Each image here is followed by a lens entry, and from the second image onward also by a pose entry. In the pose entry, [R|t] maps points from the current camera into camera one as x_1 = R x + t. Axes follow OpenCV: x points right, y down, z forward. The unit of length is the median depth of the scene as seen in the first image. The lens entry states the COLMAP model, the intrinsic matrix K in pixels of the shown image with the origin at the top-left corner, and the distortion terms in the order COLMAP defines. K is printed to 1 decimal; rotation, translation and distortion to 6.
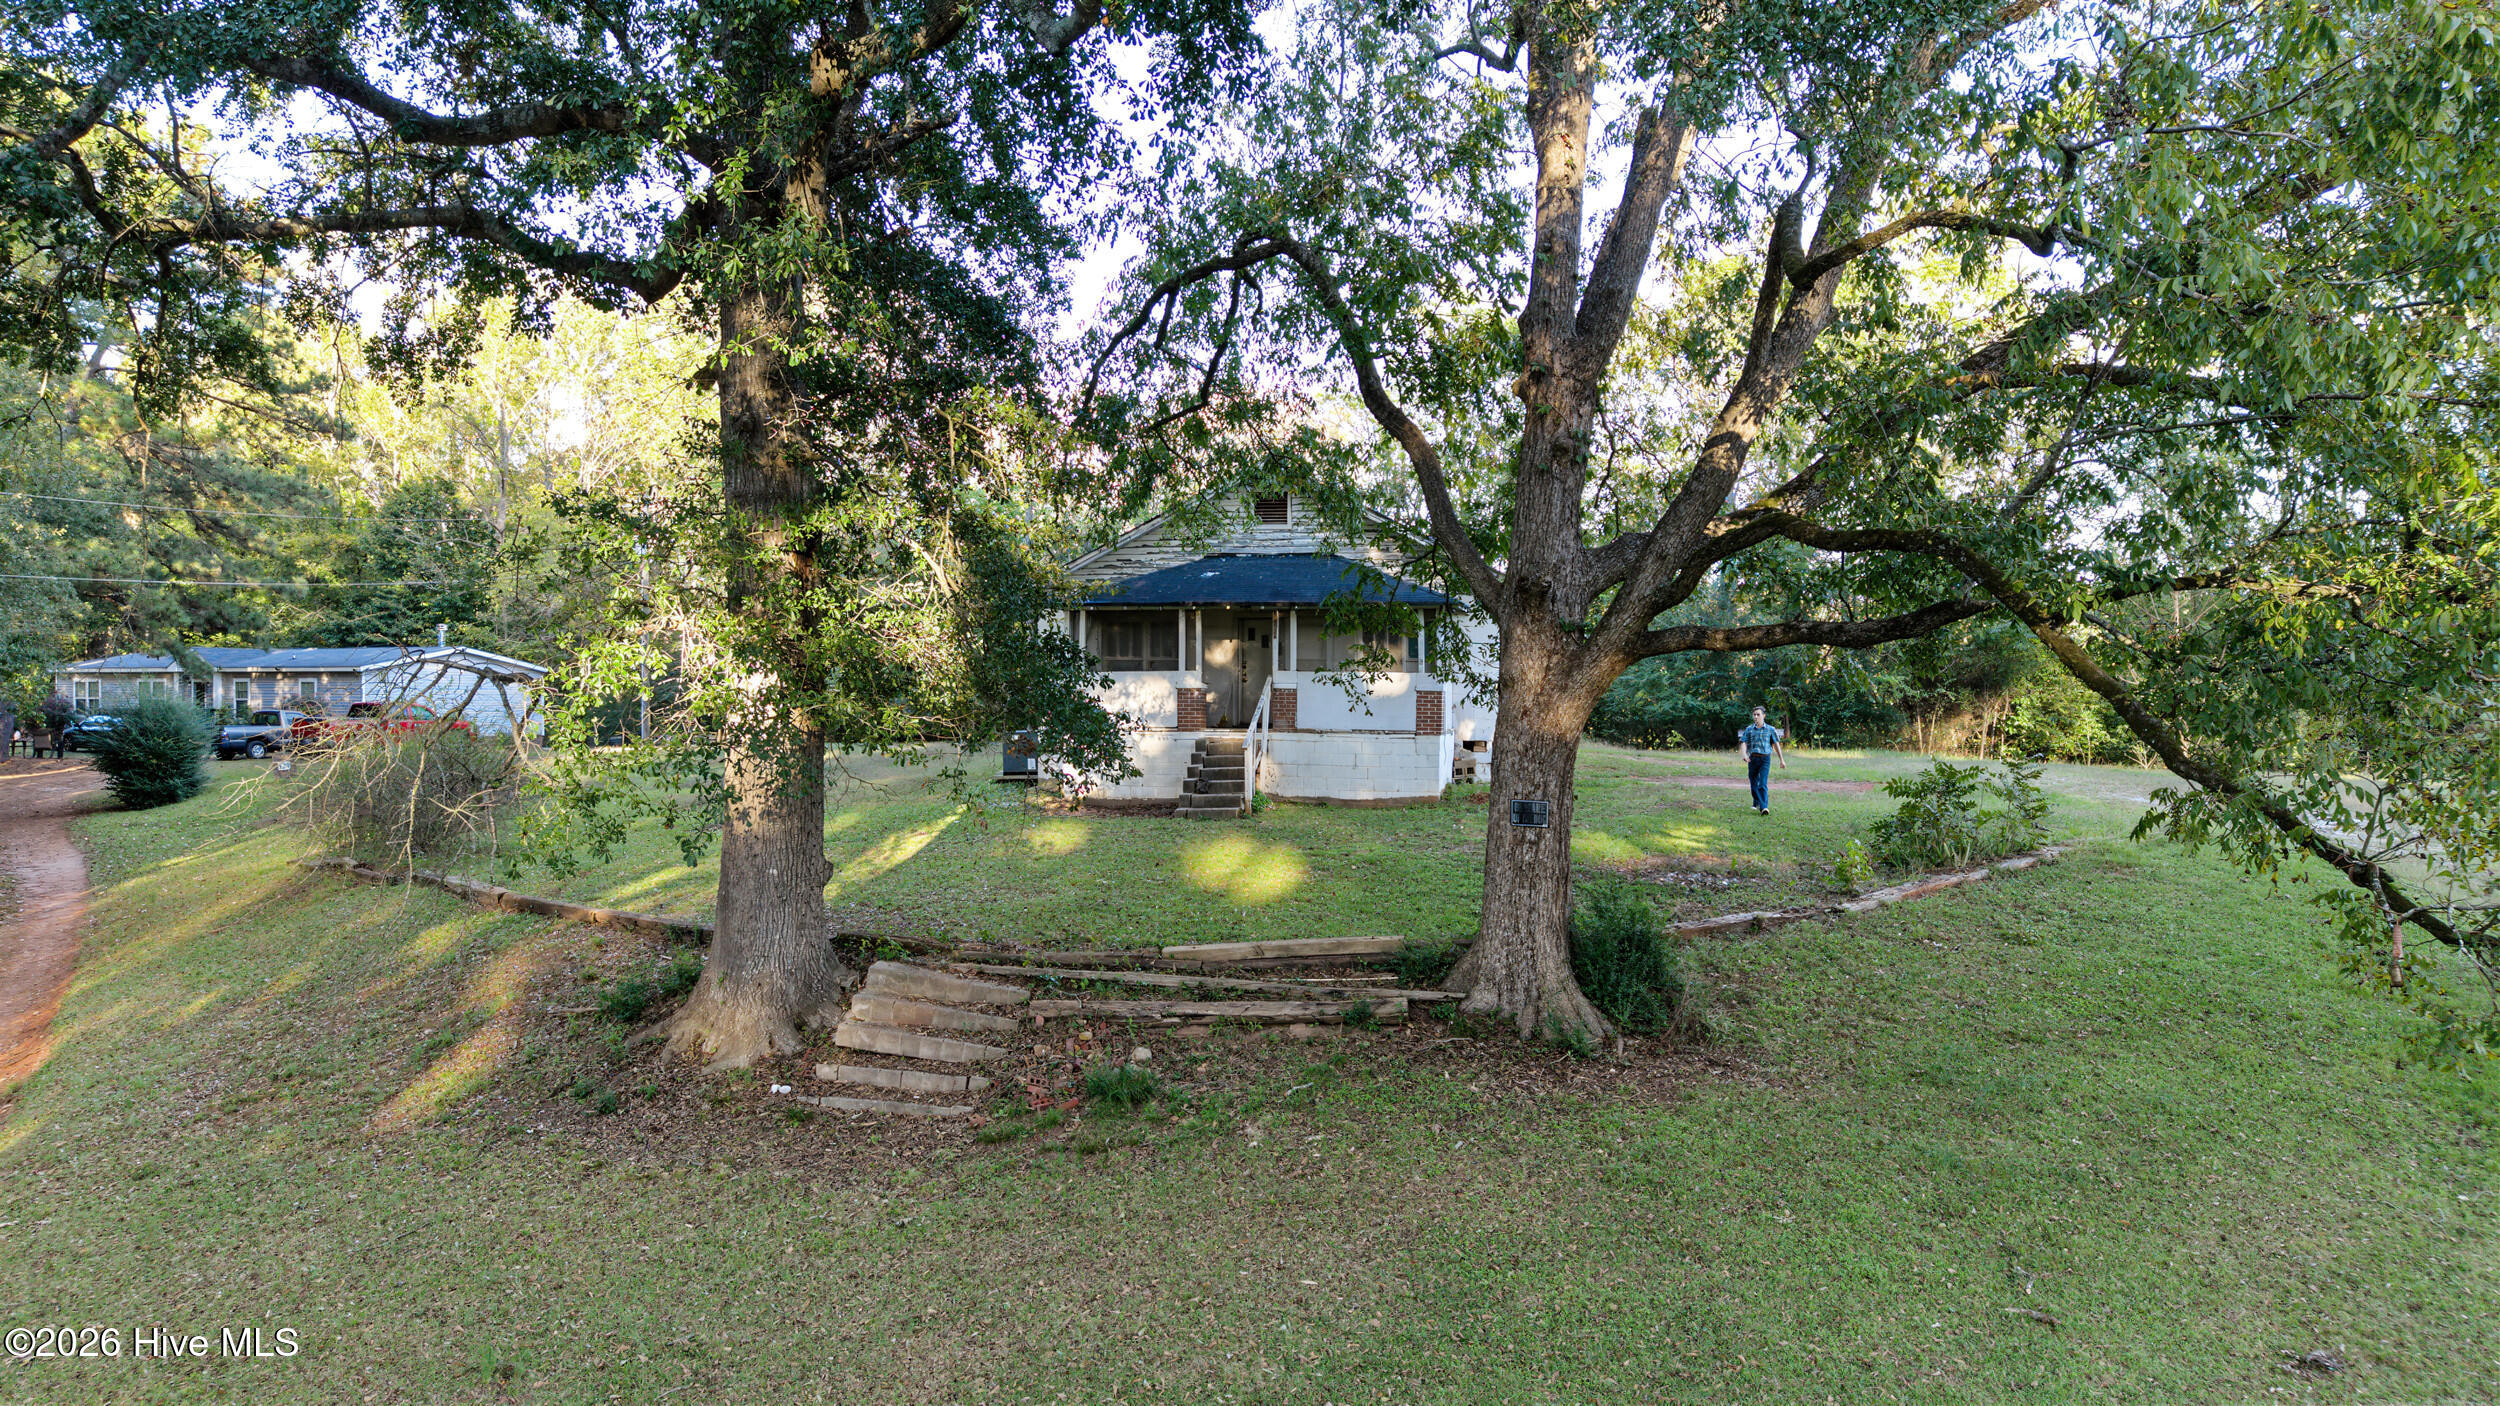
lens RADIAL K [[984.5, 0, 1250.0], [0, 984.5, 703.0], [0, 0, 1]] dist [-0.000018, -0.000002]
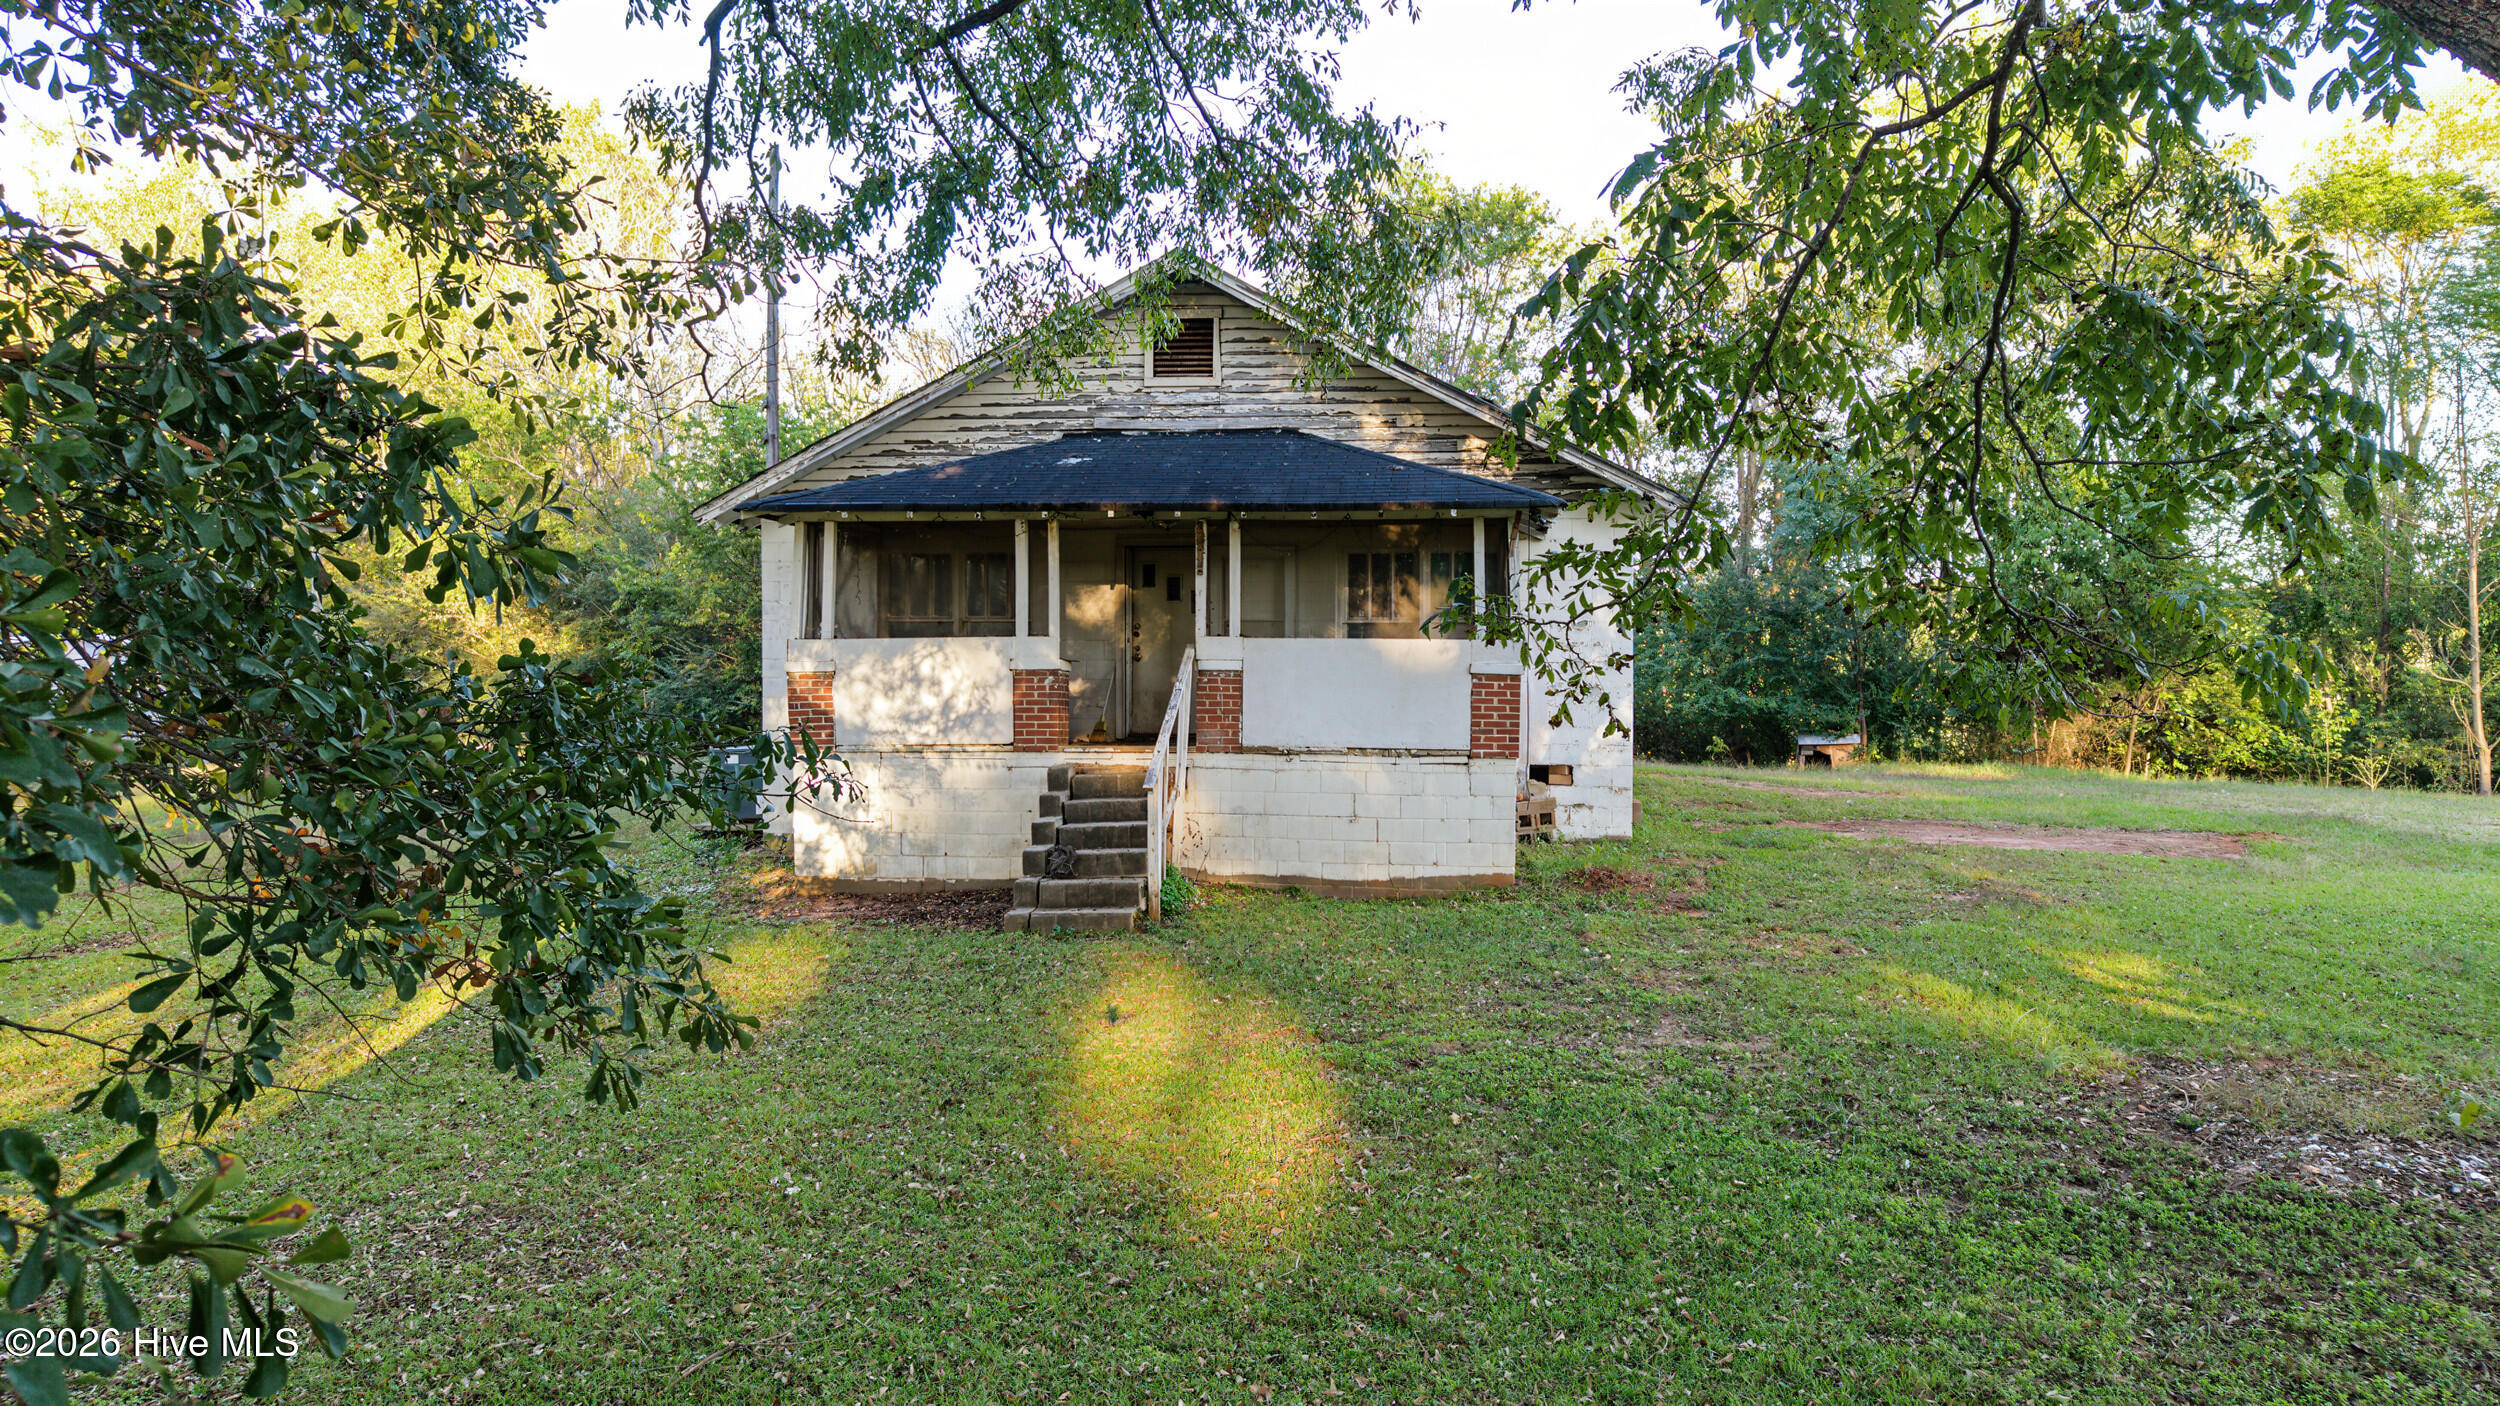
lens RADIAL K [[1213.9, 0, 1250.0], [0, 1213.9, 703.0], [0, 0, 1]] dist [0.144709, 0.000004]
pose [[0.994025, 0.001130, 0.109148, -0.019387], [-0.001799, 0.999980, 0.006033, -0.000958], [-0.109139, -0.006194, 0.994007, 0.342034]]
